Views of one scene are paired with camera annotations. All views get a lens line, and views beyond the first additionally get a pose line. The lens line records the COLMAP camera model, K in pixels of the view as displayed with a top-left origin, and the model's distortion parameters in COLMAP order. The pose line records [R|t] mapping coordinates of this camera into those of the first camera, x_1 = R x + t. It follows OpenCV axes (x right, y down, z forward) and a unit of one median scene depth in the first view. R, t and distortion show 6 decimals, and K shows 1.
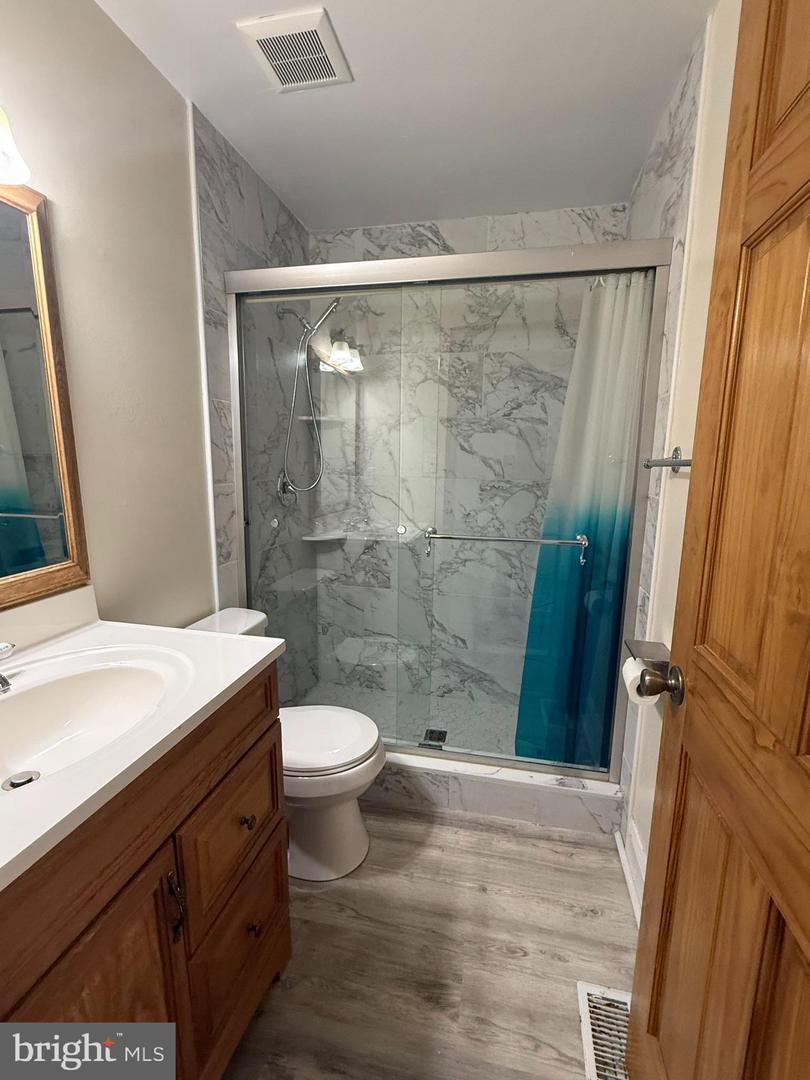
lens RADIAL K [[480.3, 0, 402.1], [0, 480.3, 541.4], [0, 0, 1]] dist [0.000135, 0.001829]
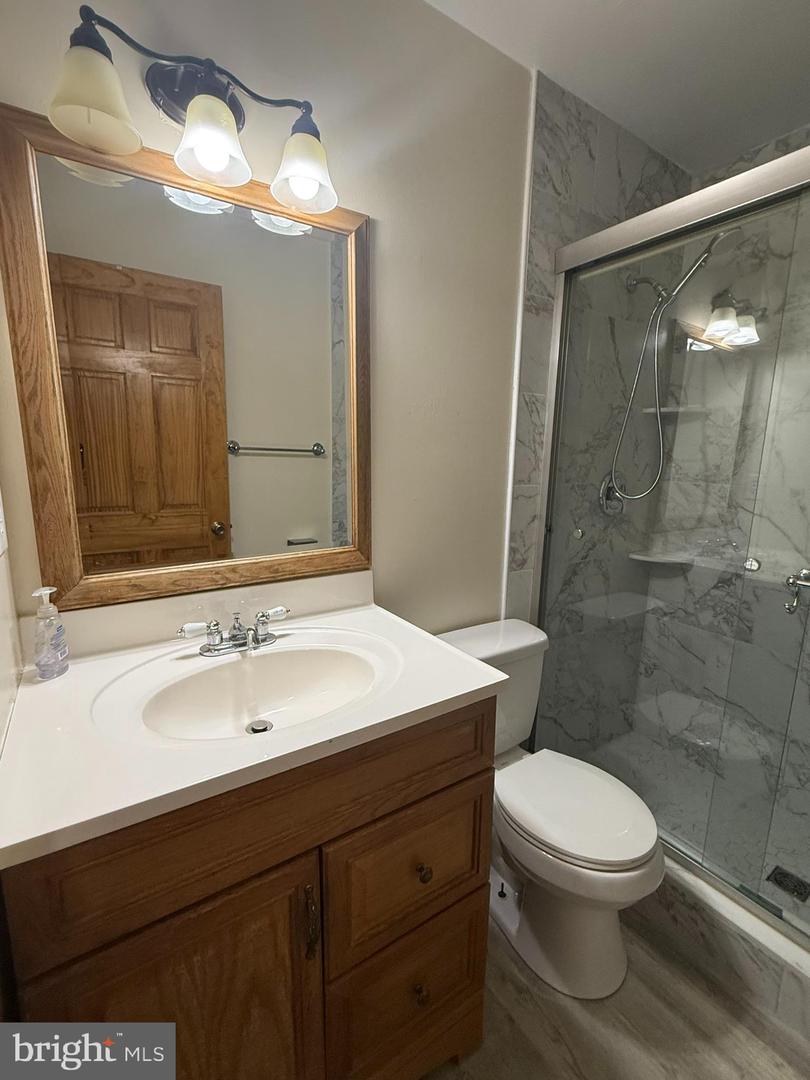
lens RADIAL K [[480.3, 0, 409.0], [0, 480.3, 539.0], [0, 0, 1]] dist [0.000135, 0.001829]
pose [[0.728171, 0.123853, -0.674112, 0.096664], [-0.132548, 0.990417, 0.038790, -0.022910], [0.672456, 0.061107, 0.737610, 0.175181]]
